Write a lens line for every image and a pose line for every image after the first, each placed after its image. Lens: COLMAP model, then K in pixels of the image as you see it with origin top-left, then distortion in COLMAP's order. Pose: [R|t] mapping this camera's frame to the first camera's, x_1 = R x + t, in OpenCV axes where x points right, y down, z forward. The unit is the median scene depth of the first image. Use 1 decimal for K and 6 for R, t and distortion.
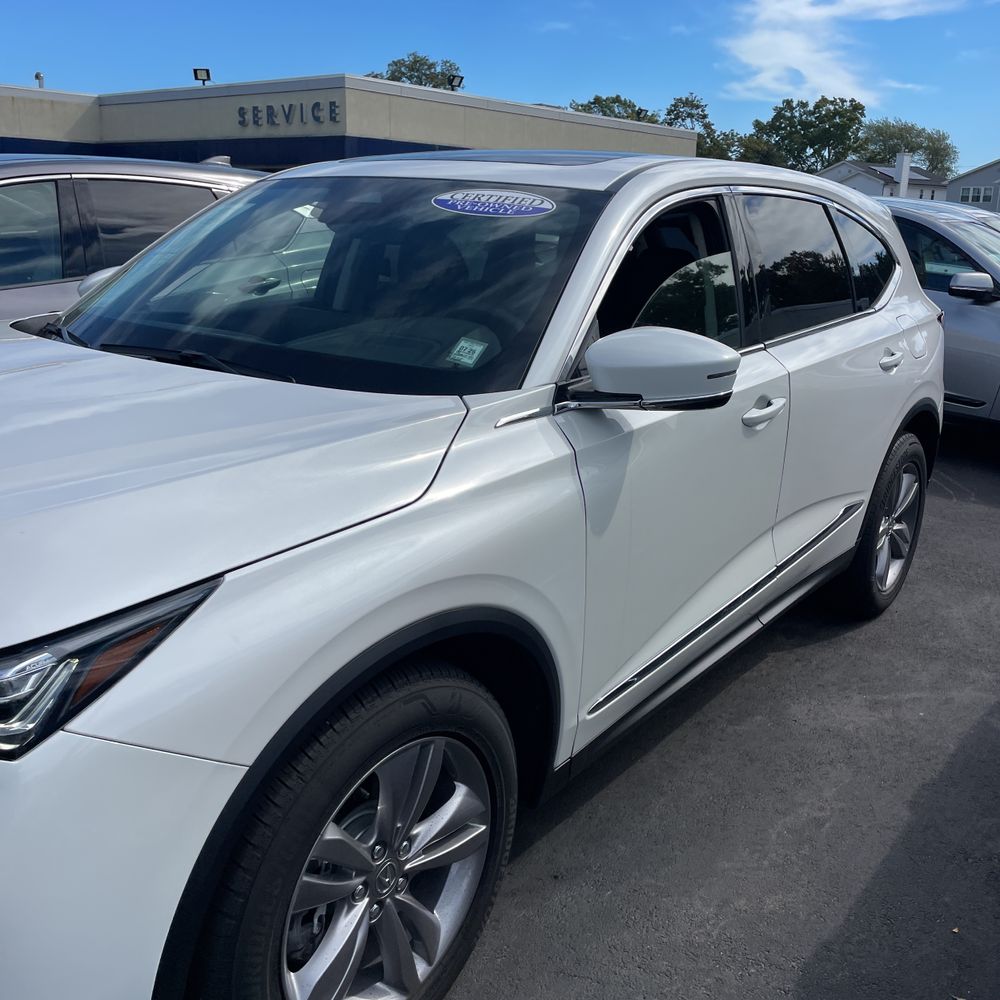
lens RADIAL K [[1020.6, 0, 516.7], [0, 1020.6, 508.5], [0, 0, 1]] dist [0.026817, 0.000000]
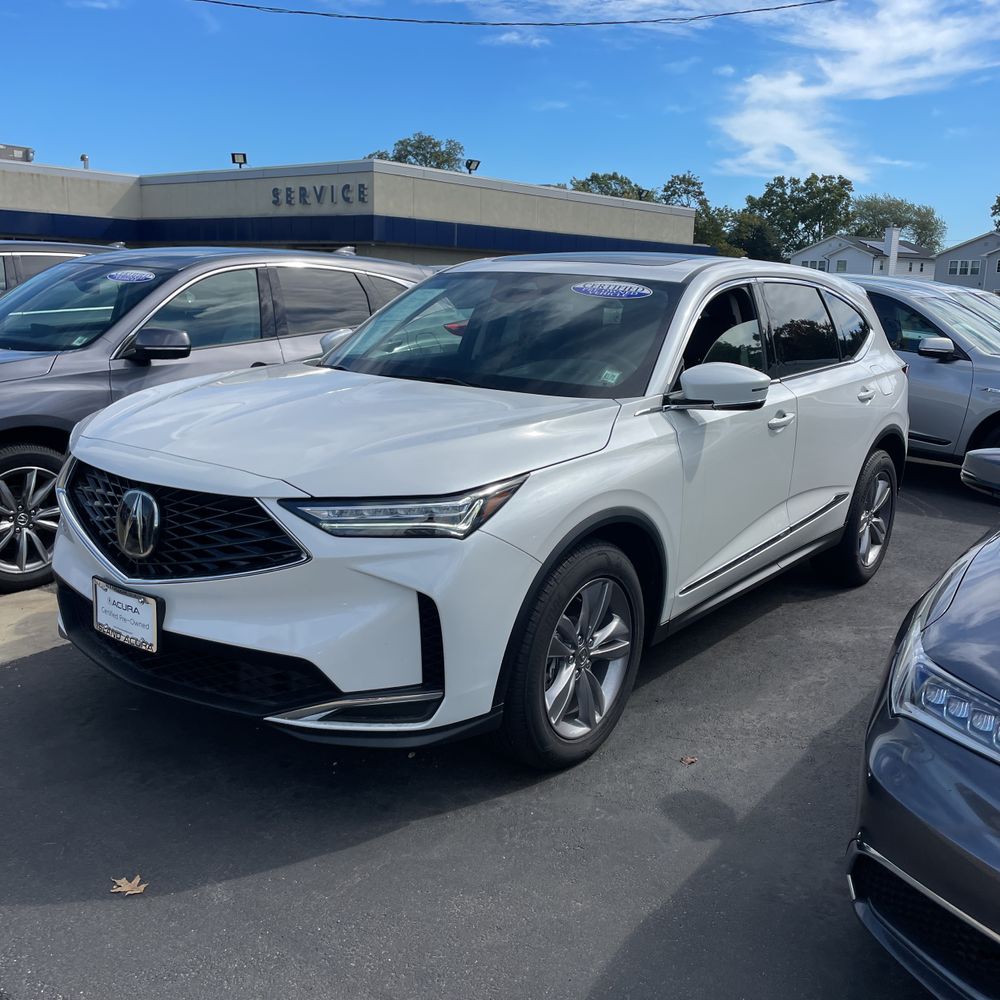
lens RADIAL K [[1020.6, 0, 498.7], [0, 1020.6, 497.0], [0, 0, 1]] dist [0.026817, 0.000000]
pose [[0.999894, 0.006169, -0.013151, -0.114973], [-0.007127, 0.997223, -0.074134, 0.096056], [0.012657, 0.074220, 0.997162, -0.378980]]
